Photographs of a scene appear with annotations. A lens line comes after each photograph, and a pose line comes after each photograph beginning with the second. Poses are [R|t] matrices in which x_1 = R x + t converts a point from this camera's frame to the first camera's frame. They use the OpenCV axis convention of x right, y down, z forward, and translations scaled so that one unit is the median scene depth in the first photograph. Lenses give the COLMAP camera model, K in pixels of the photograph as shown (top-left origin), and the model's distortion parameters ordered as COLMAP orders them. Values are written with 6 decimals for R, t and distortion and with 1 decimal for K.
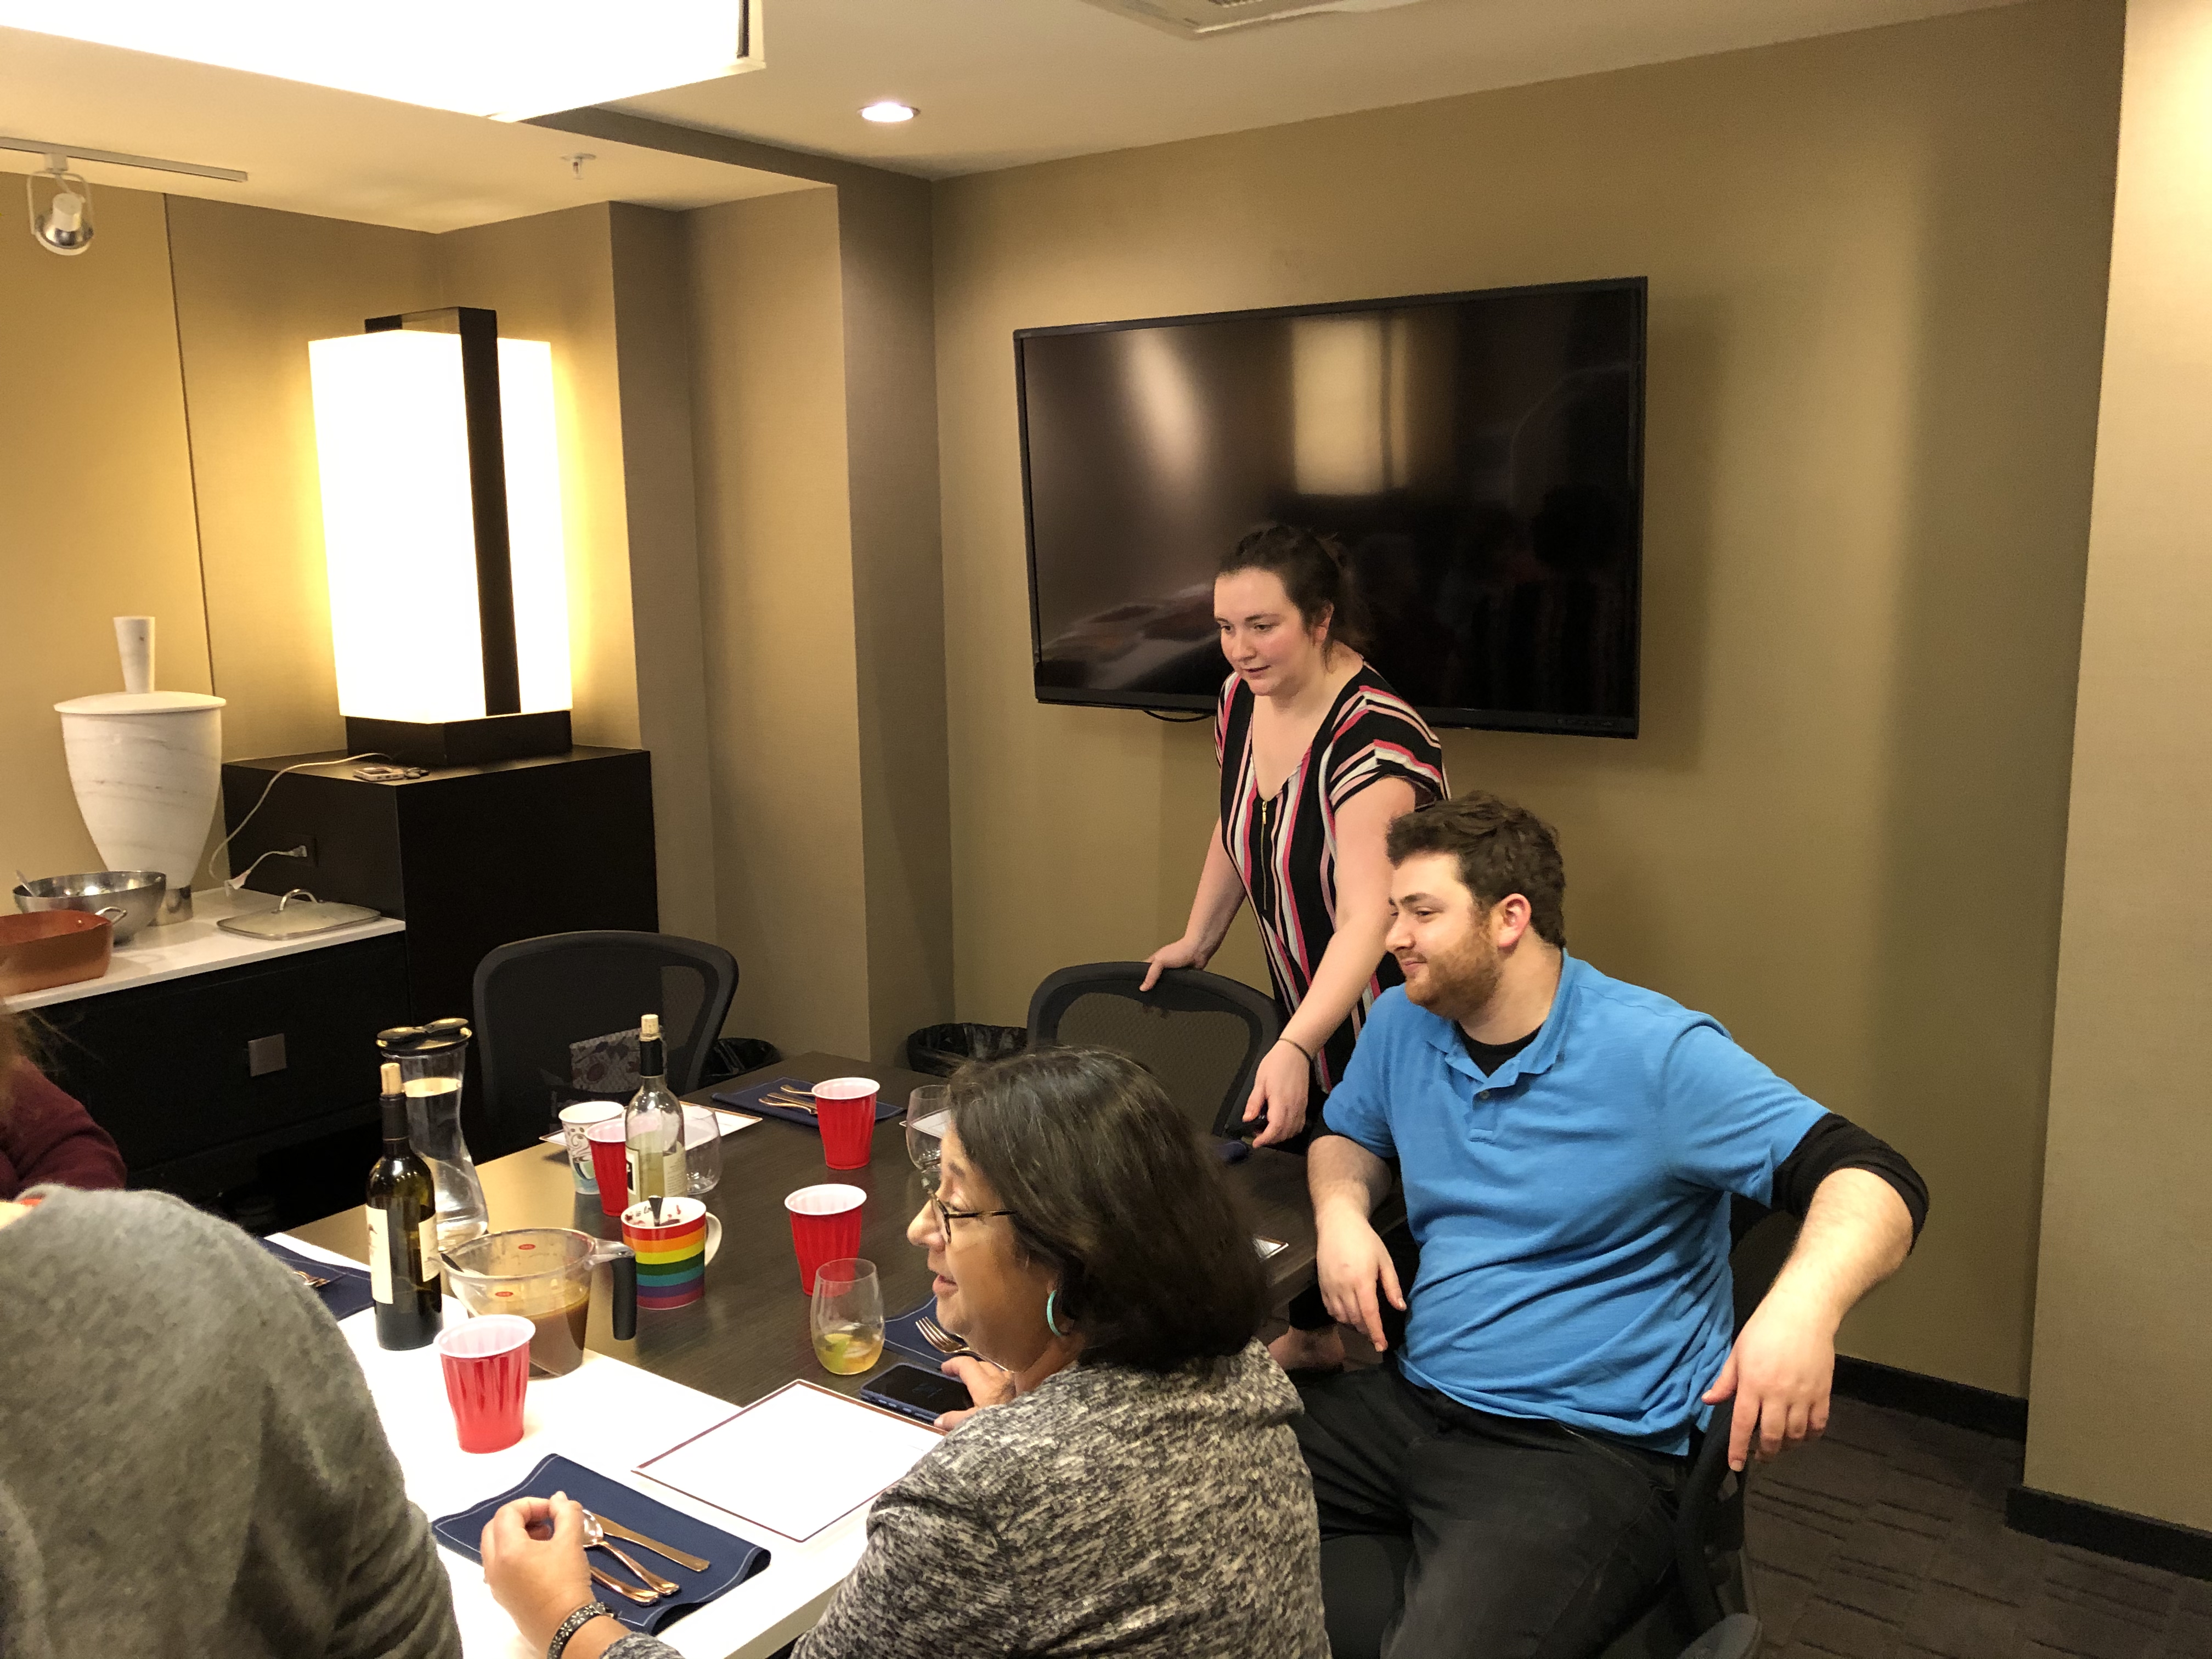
lens RADIAL K [[1833.7, 0, 1115.9], [0, 1833.7, 817.5], [0, 0, 1]] dist [0.037251, -0.021252]
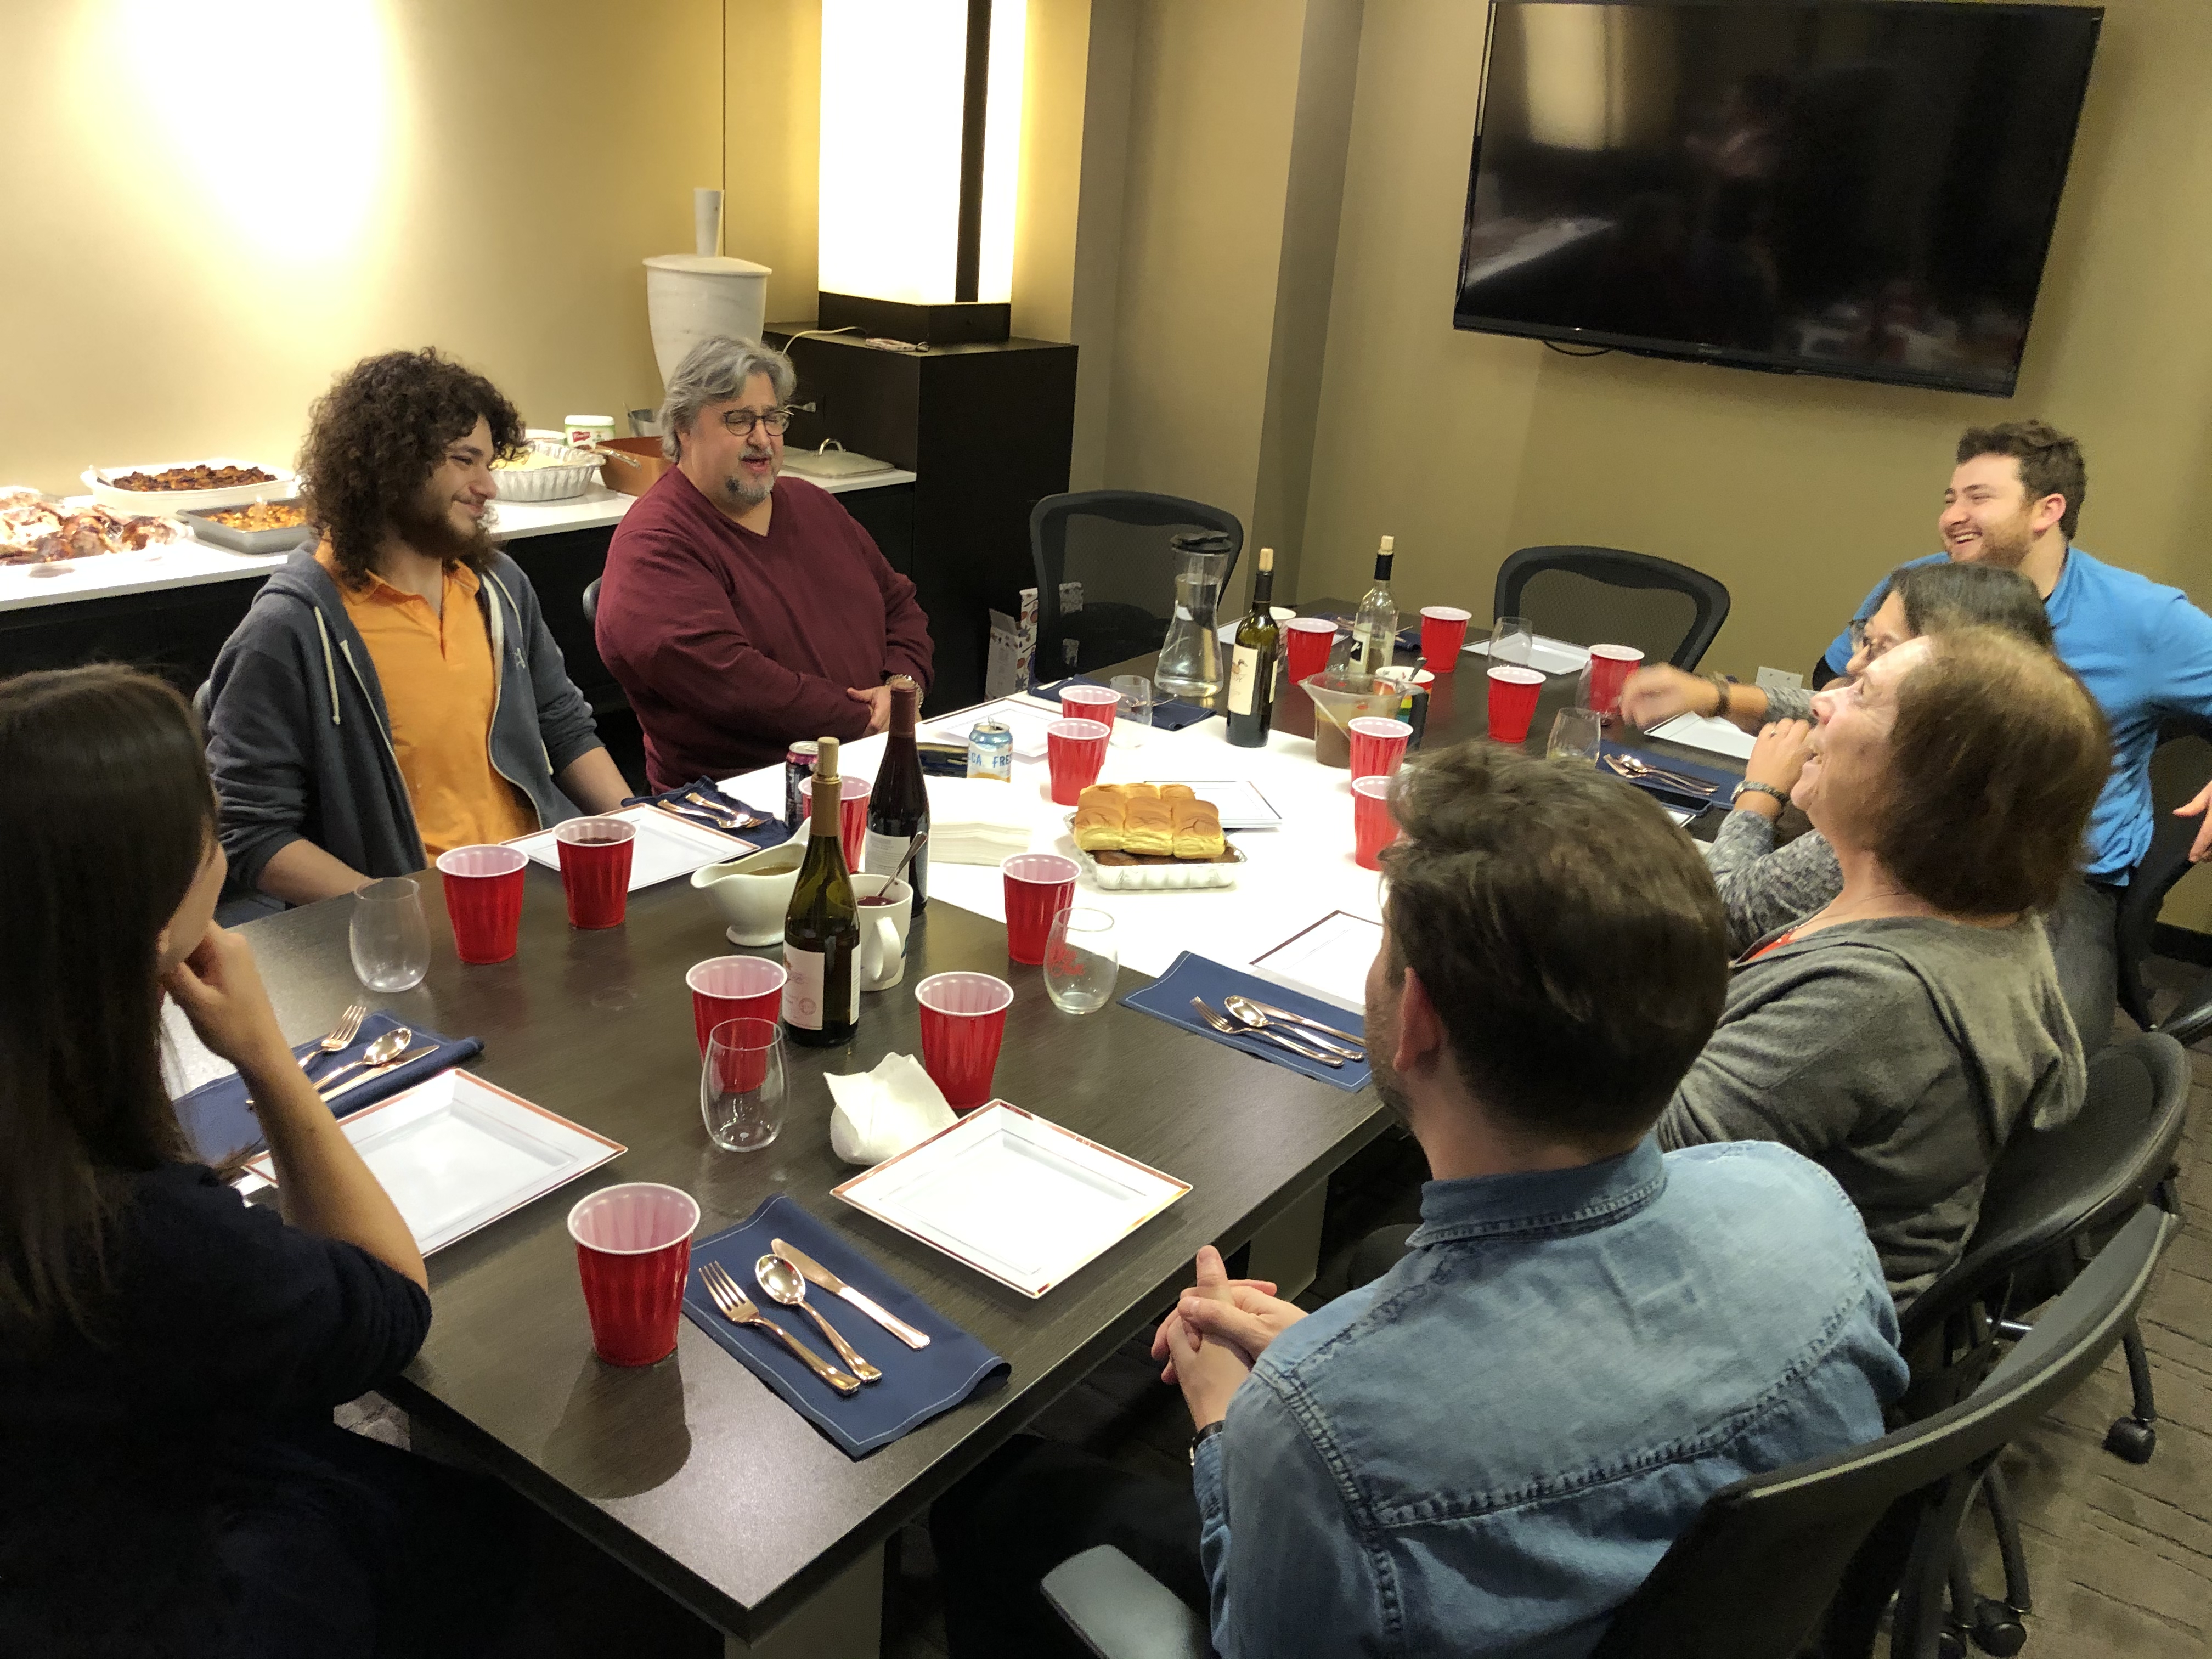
lens RADIAL K [[1833.7, 0, 1072.2], [0, 1833.7, 832.9], [0, 0, 1]] dist [0.037251, -0.021252]
pose [[0.996431, 0.076417, 0.035856, -0.320380], [-0.081925, 0.977832, 0.192700, 0.047838], [-0.020335, -0.194949, 0.980602, -0.230723]]
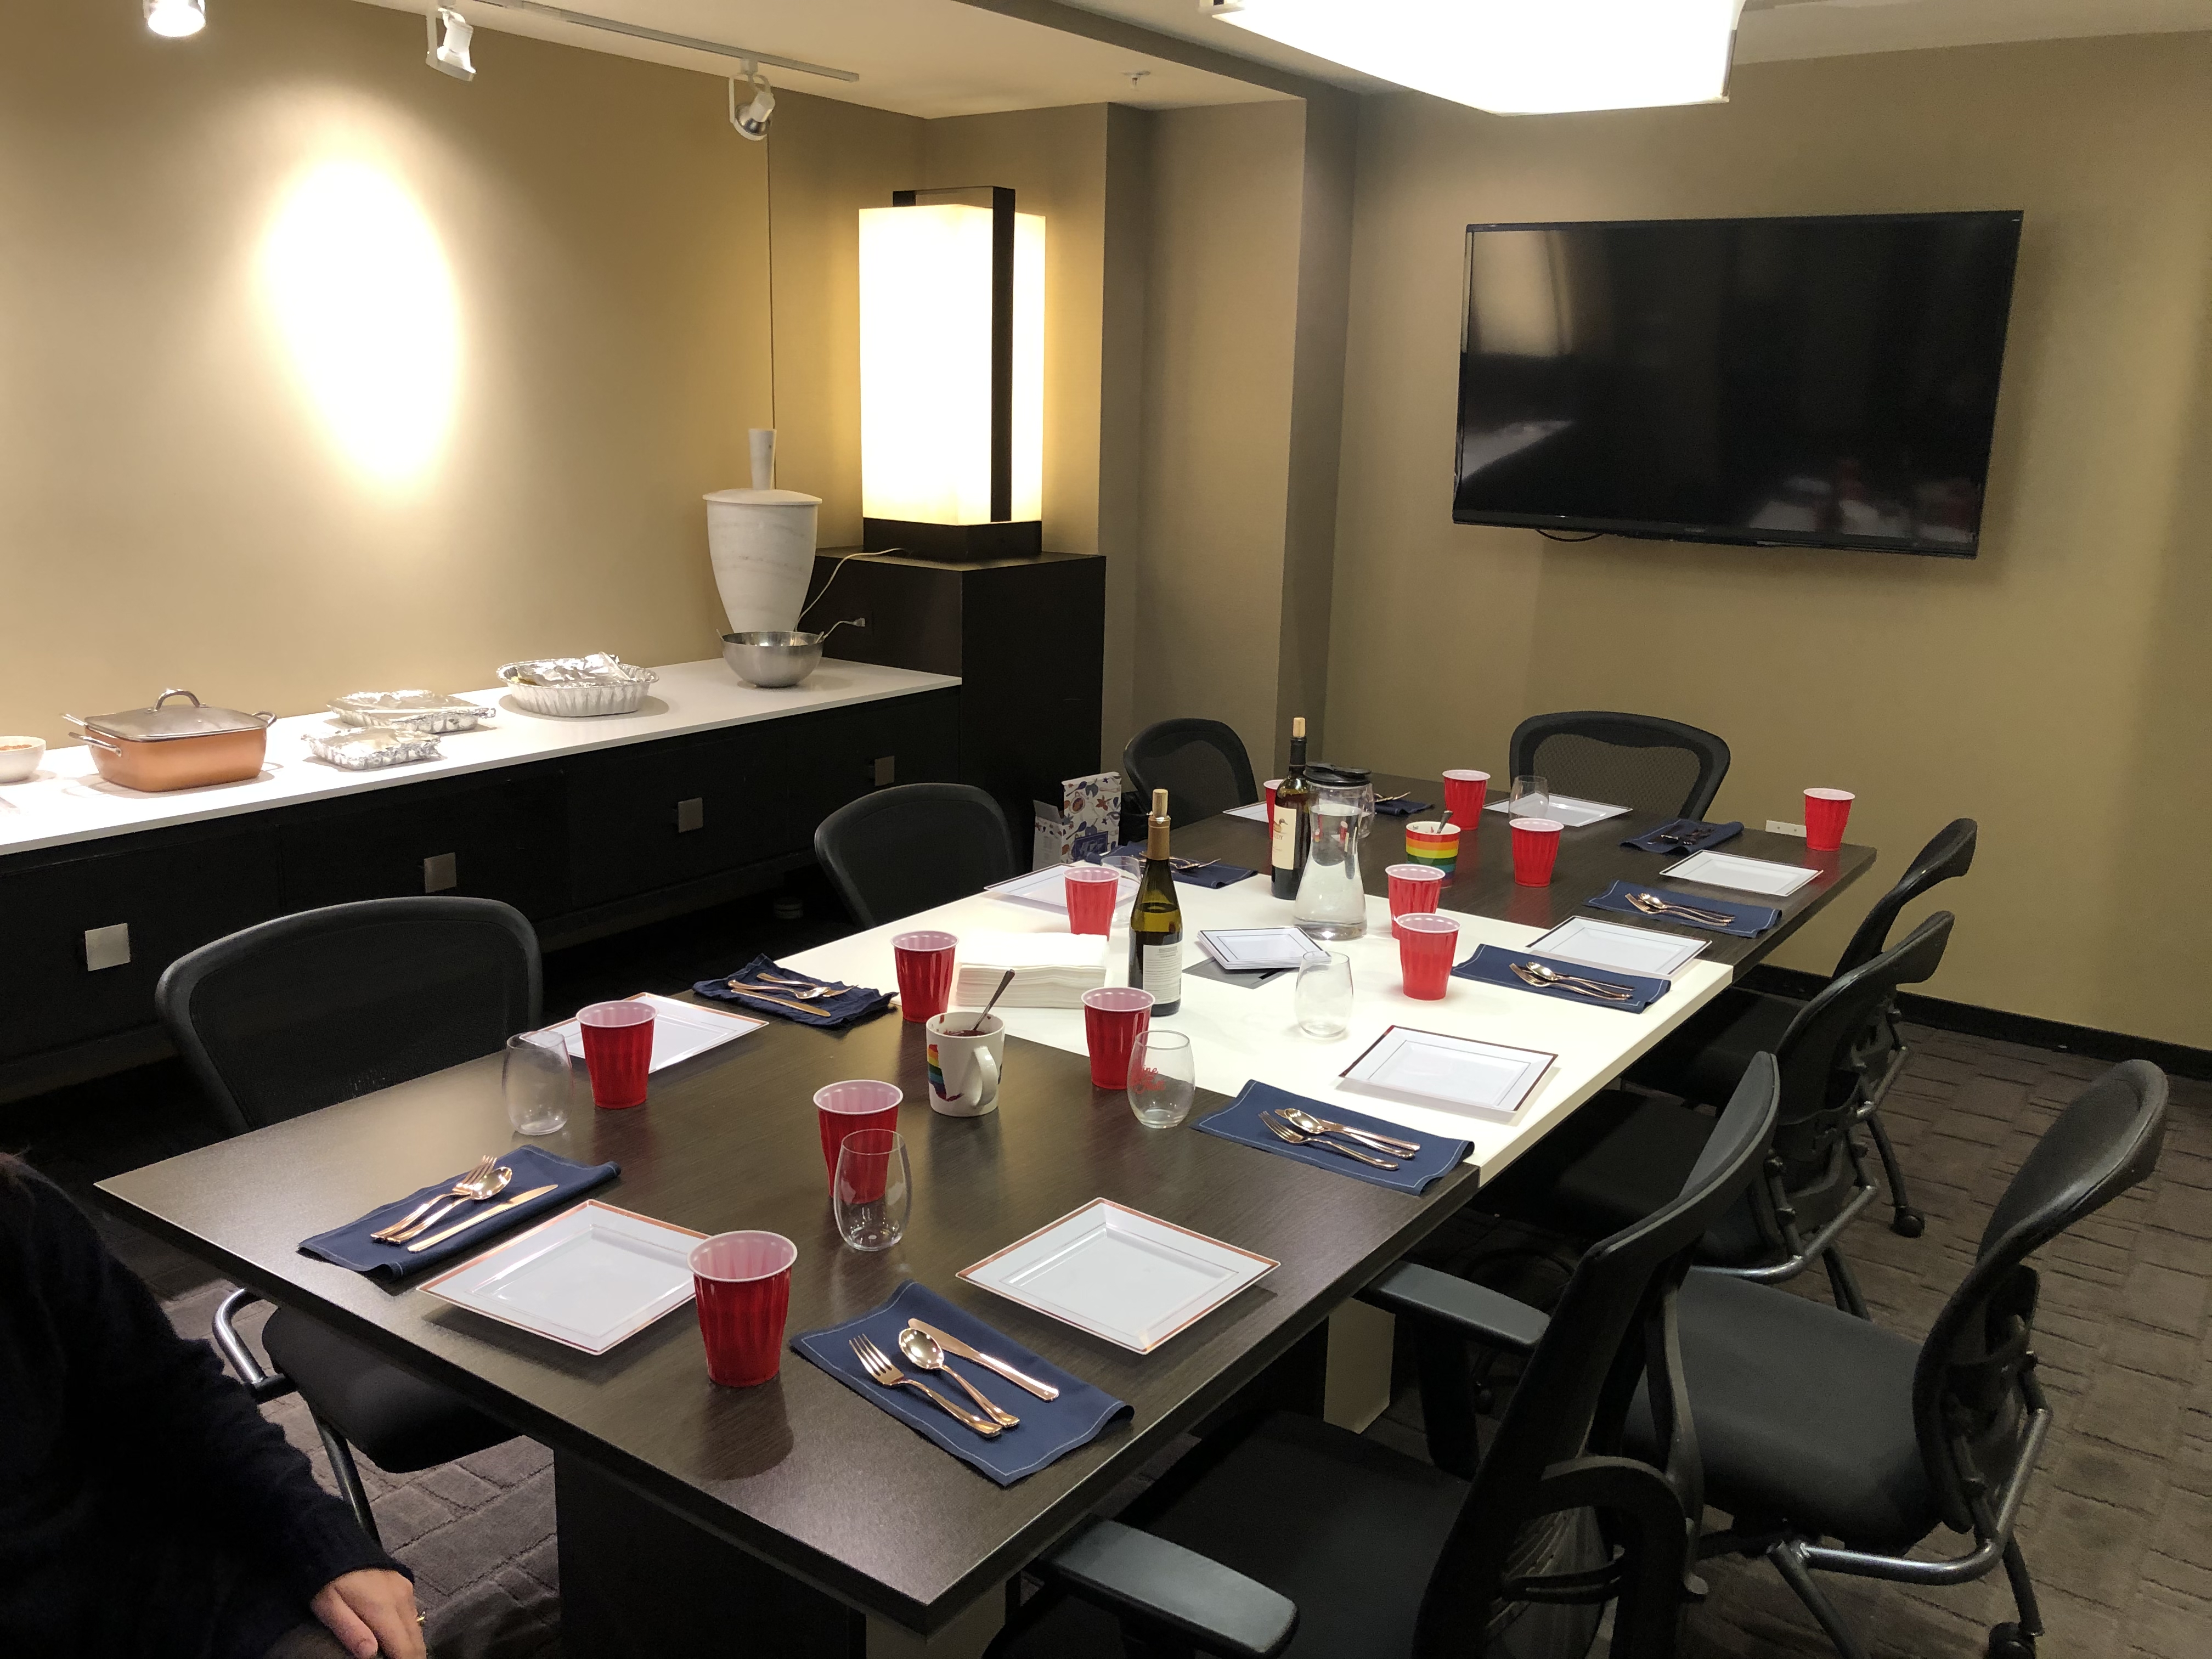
lens RADIAL K [[1833.7, 0, 1095.2], [0, 1833.7, 805.5], [0, 0, 1]] dist [0.037251, -0.021252]
pose [[0.999094, 0.034036, 0.025533, -0.333611], [-0.035662, 0.997167, 0.066227, 0.059702], [-0.023207, -0.067078, 0.997478, -0.292126]]
